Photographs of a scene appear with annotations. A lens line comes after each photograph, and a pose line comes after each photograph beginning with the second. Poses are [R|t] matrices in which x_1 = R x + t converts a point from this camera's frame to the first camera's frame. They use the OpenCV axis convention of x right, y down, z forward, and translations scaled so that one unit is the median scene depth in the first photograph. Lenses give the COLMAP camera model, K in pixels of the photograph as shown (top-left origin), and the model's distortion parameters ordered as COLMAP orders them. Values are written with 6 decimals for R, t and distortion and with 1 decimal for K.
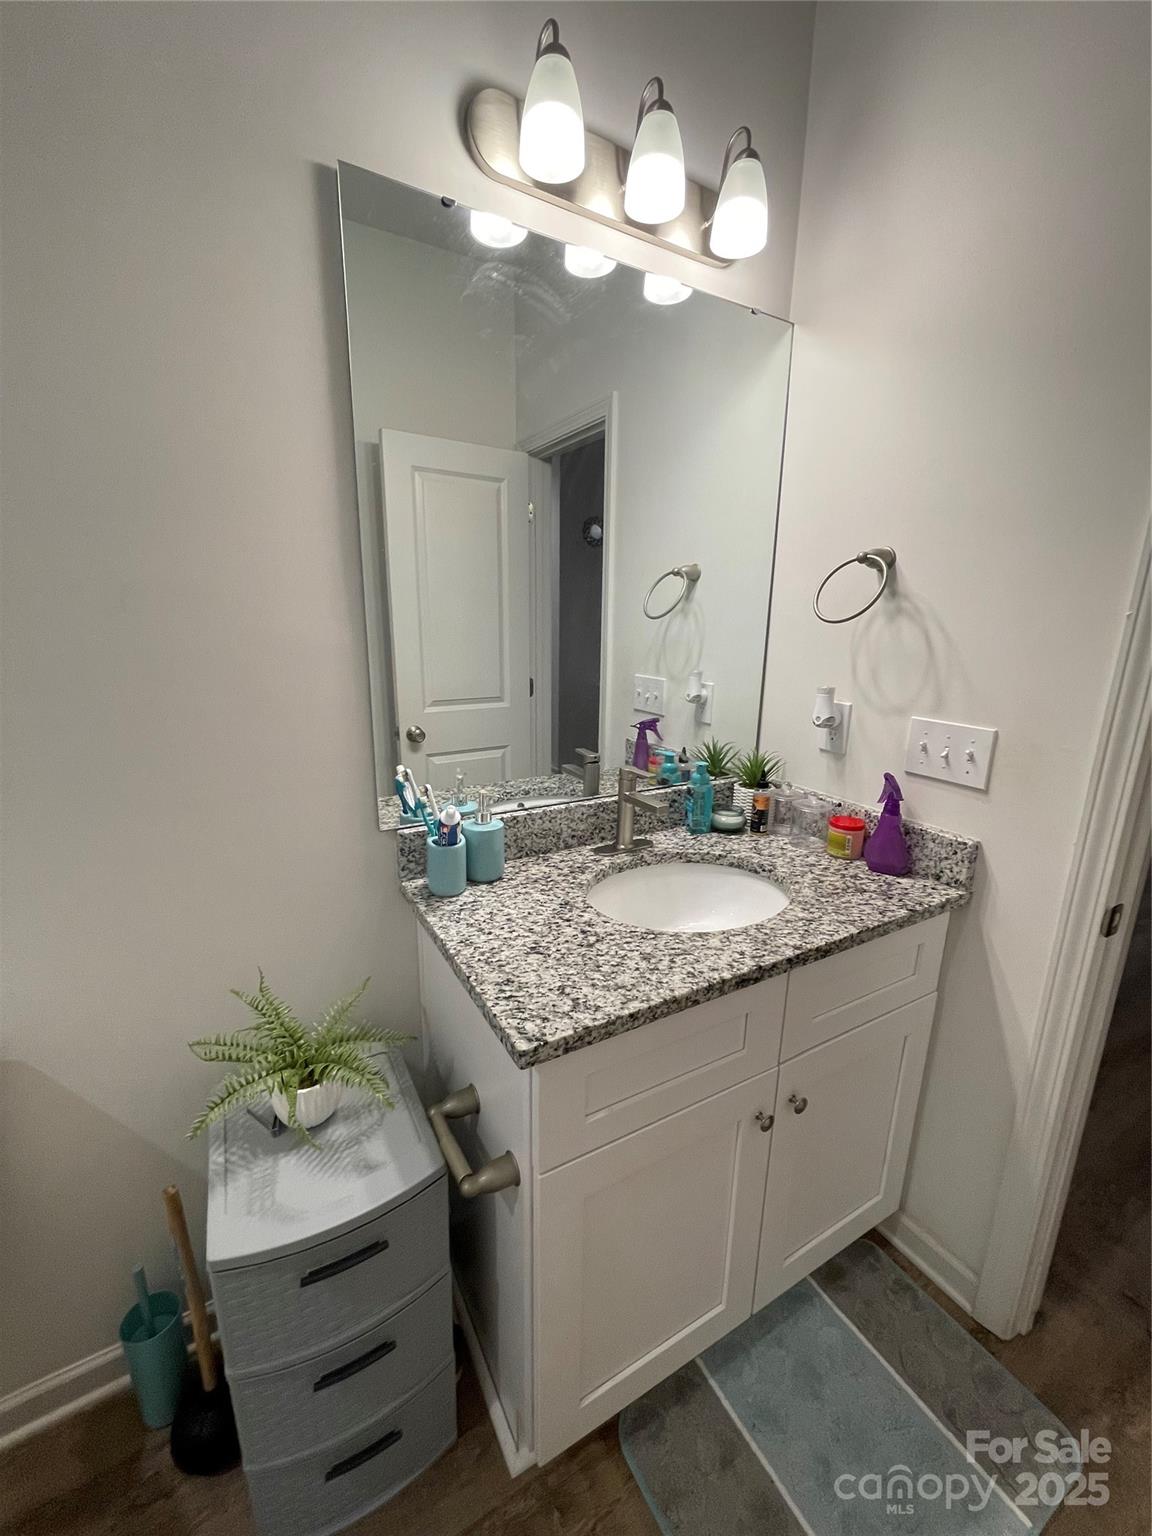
lens RADIAL K [[618.8, 0, 576.0], [0, 618.8, 768.0], [0, 0, 1]] dist [-0.001057, 0.000635]
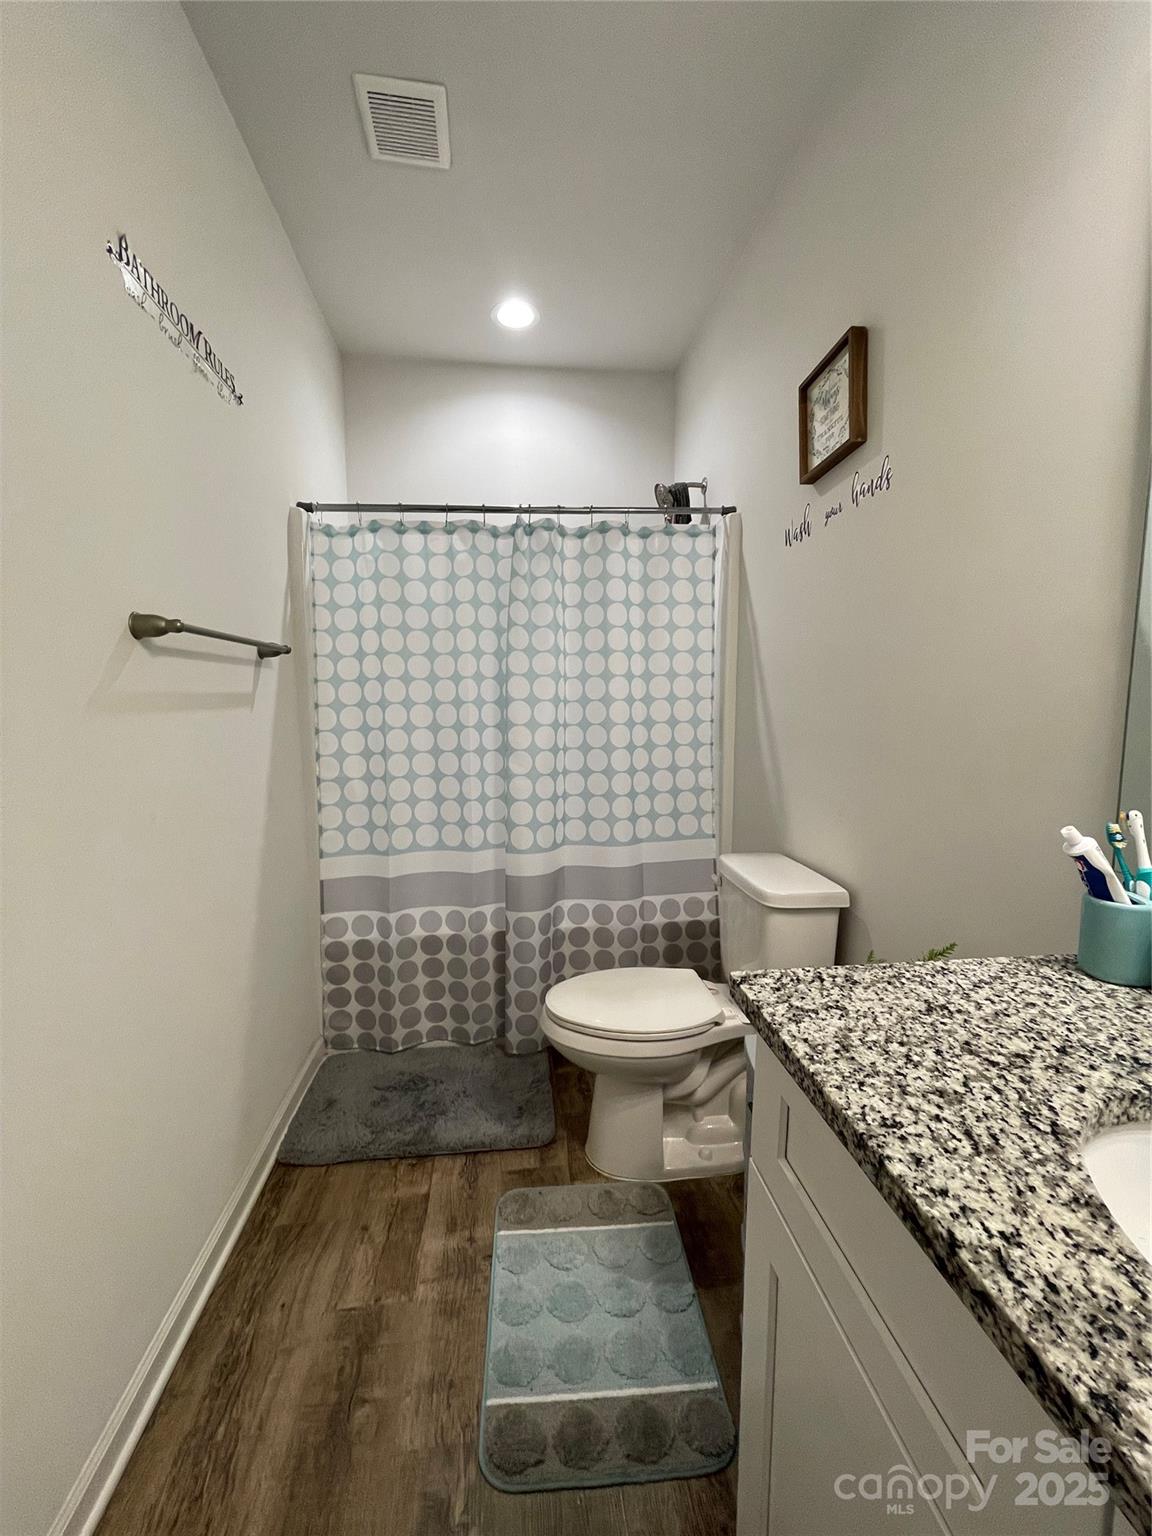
lens RADIAL K [[618.8, 0, 576.0], [0, 618.8, 768.0], [0, 0, 1]] dist [-0.001057, 0.000635]
pose [[-0.392215, 0.085739, -0.915869, 0.769041], [-0.226094, 0.956118, 0.186331, -0.009354], [0.891655, 0.280154, -0.355619, 0.847890]]
